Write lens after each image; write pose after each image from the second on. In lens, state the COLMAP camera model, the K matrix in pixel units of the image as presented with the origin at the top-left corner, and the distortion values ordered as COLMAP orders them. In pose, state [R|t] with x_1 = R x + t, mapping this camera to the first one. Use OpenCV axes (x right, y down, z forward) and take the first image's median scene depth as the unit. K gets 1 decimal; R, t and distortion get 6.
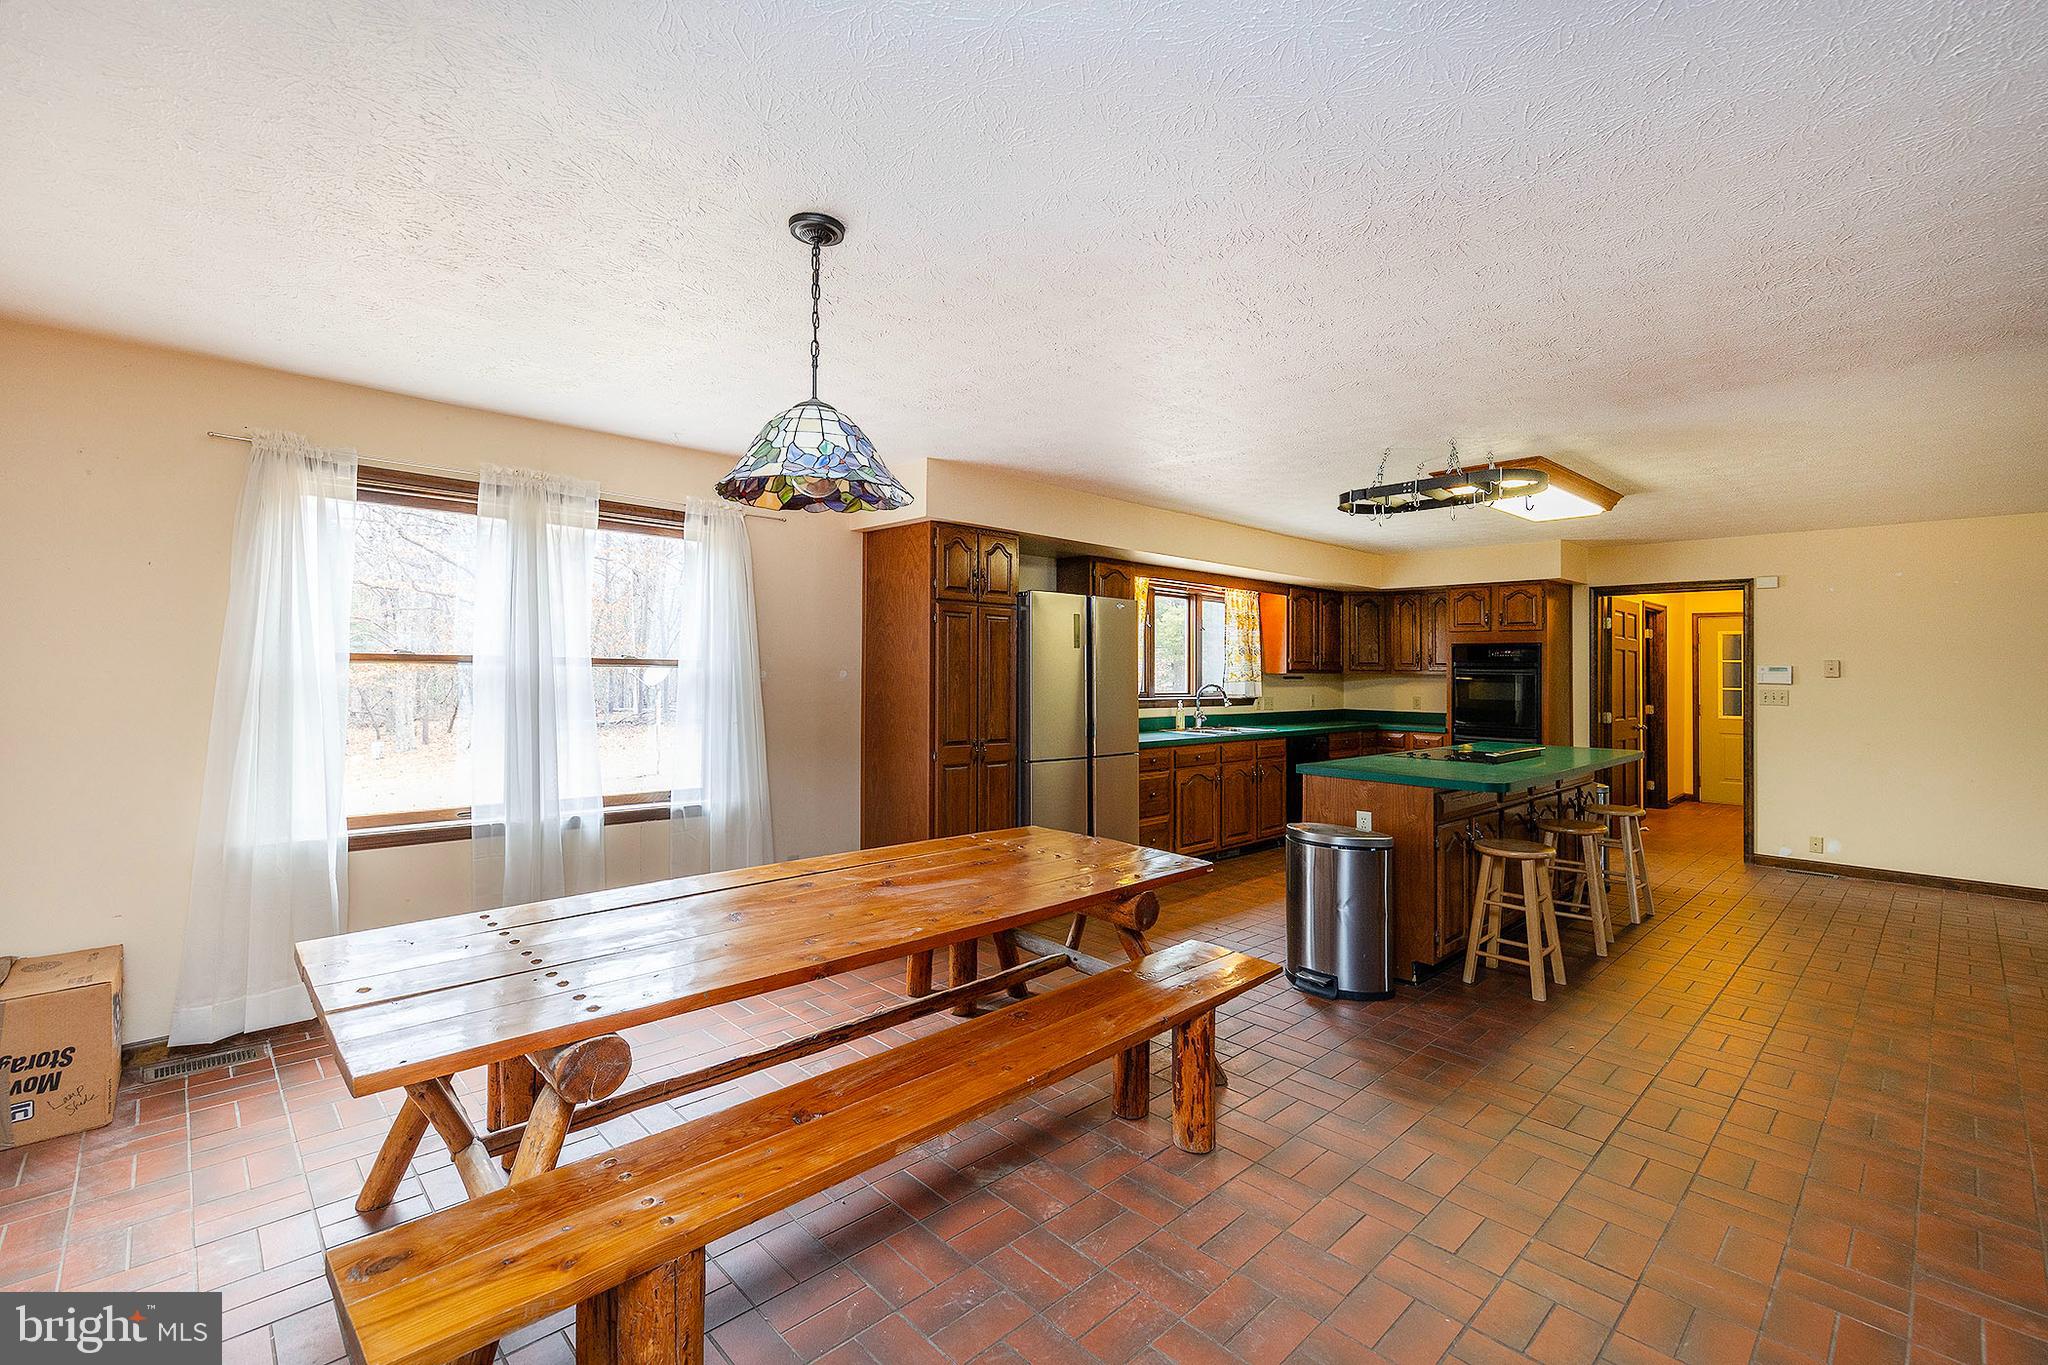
lens RADIAL K [[898.5, 0, 1045.9], [0, 898.5, 652.8], [0, 0, 1]] dist [0.007014, 0.000122]
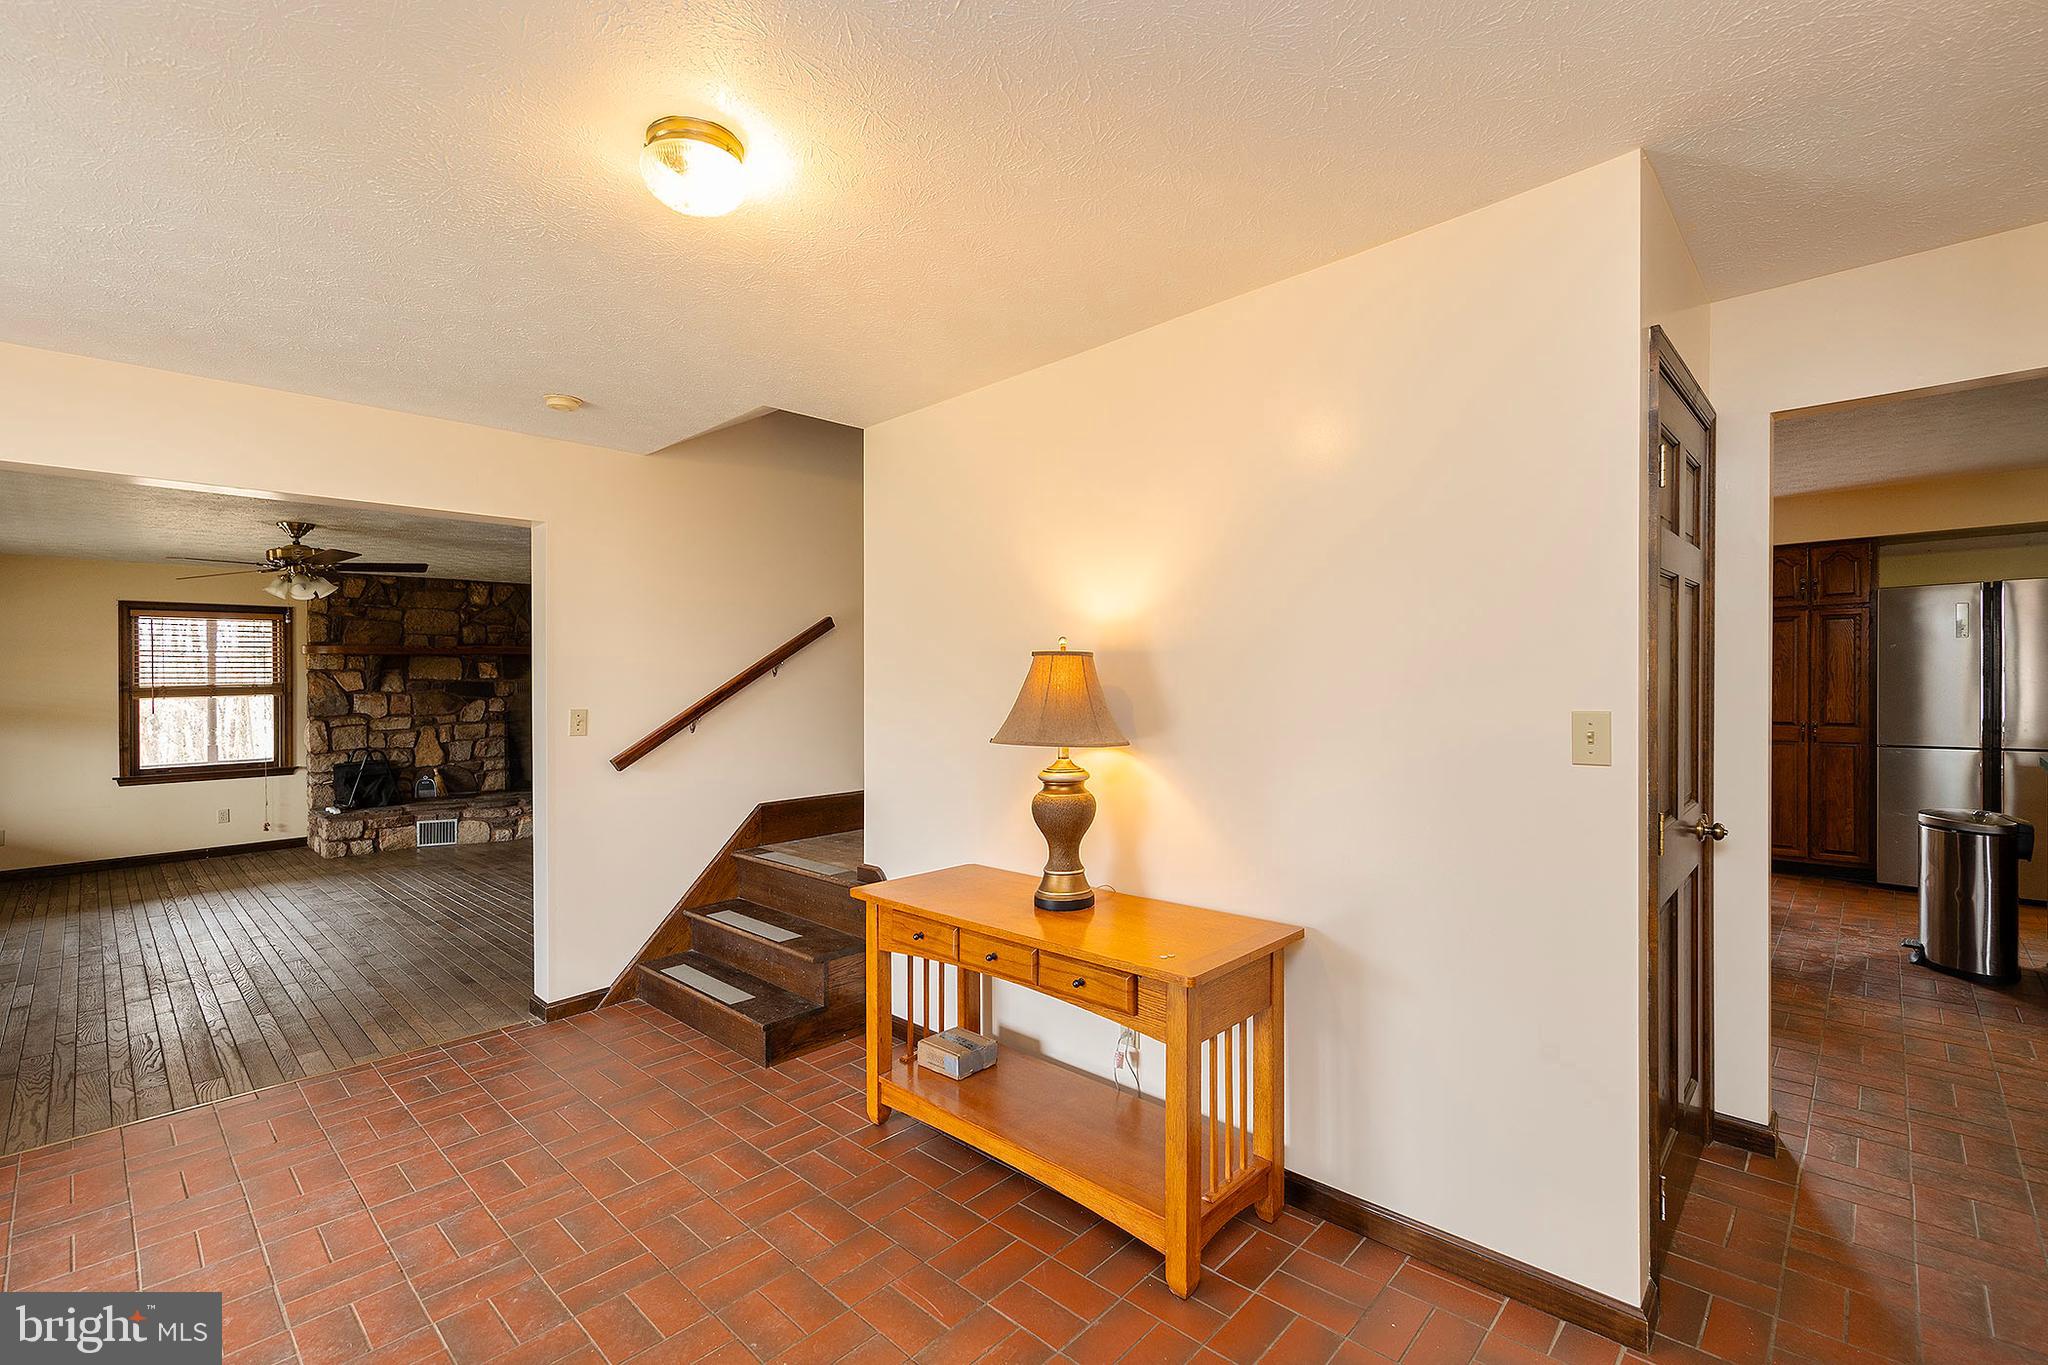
lens RADIAL K [[898.5, 0, 1025.2], [0, 898.5, 692.0], [0, 0, 1]] dist [0.007014, 0.000122]
pose [[0.036721, 0.000436, -0.999325, 0.723936], [0.040265, 0.999187, 0.001916, 0.008163], [0.998514, -0.040309, 0.036674, -0.056712]]
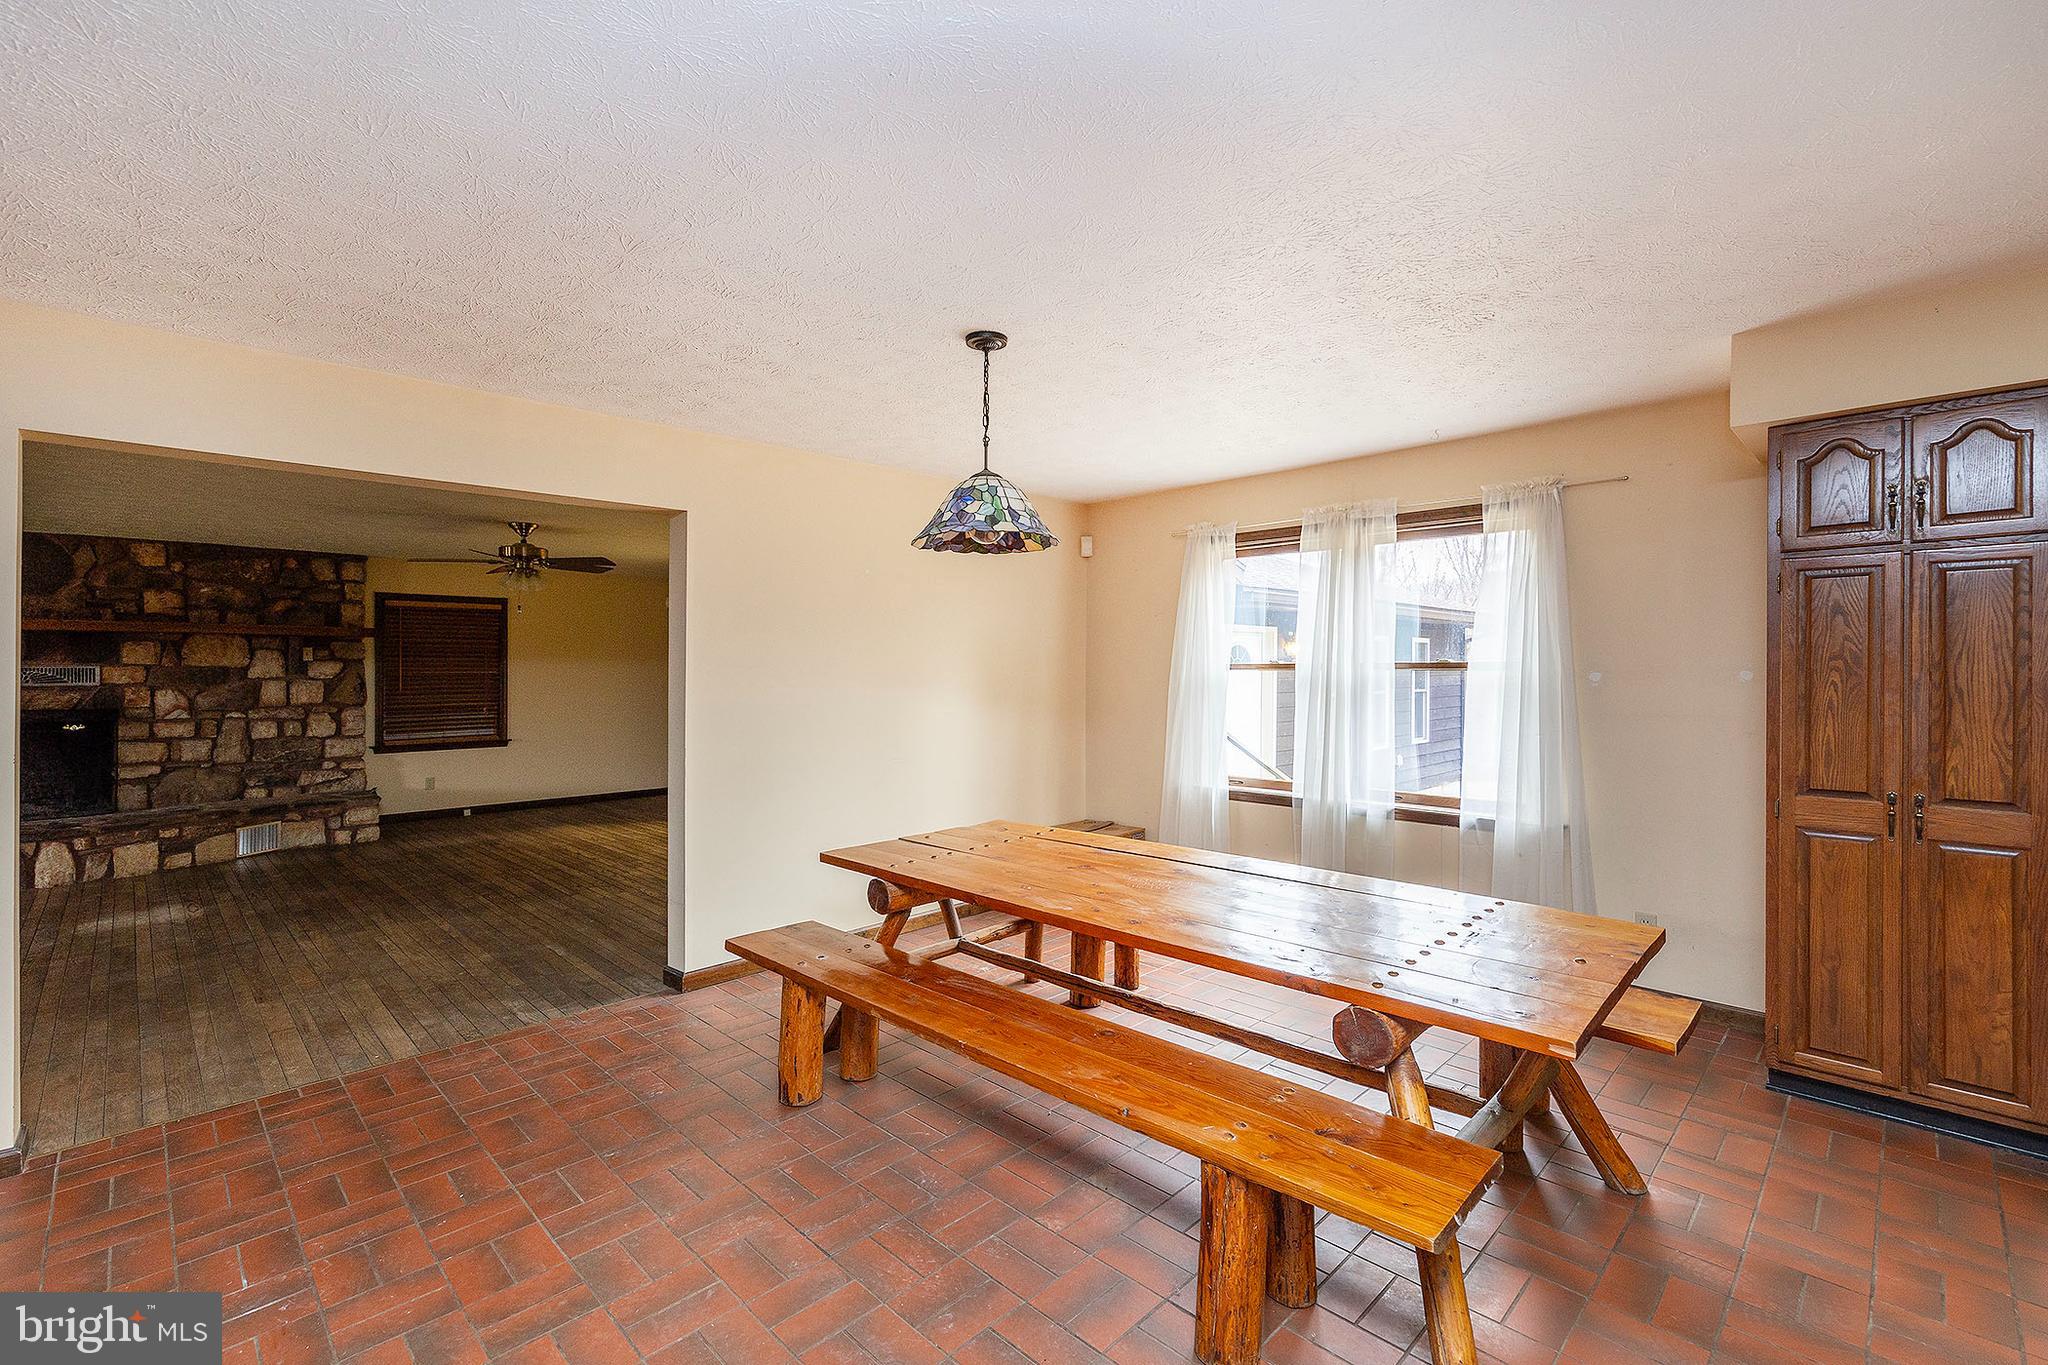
lens RADIAL K [[898.5, 0, 1043.8], [0, 898.5, 672.3], [0, 0, 1]] dist [0.007014, 0.000122]
pose [[0.010036, -0.011036, -0.999889, 0.312568], [0.026963, 0.999579, -0.010762, 0.009600], [0.999586, -0.026852, 0.010329, 0.314156]]
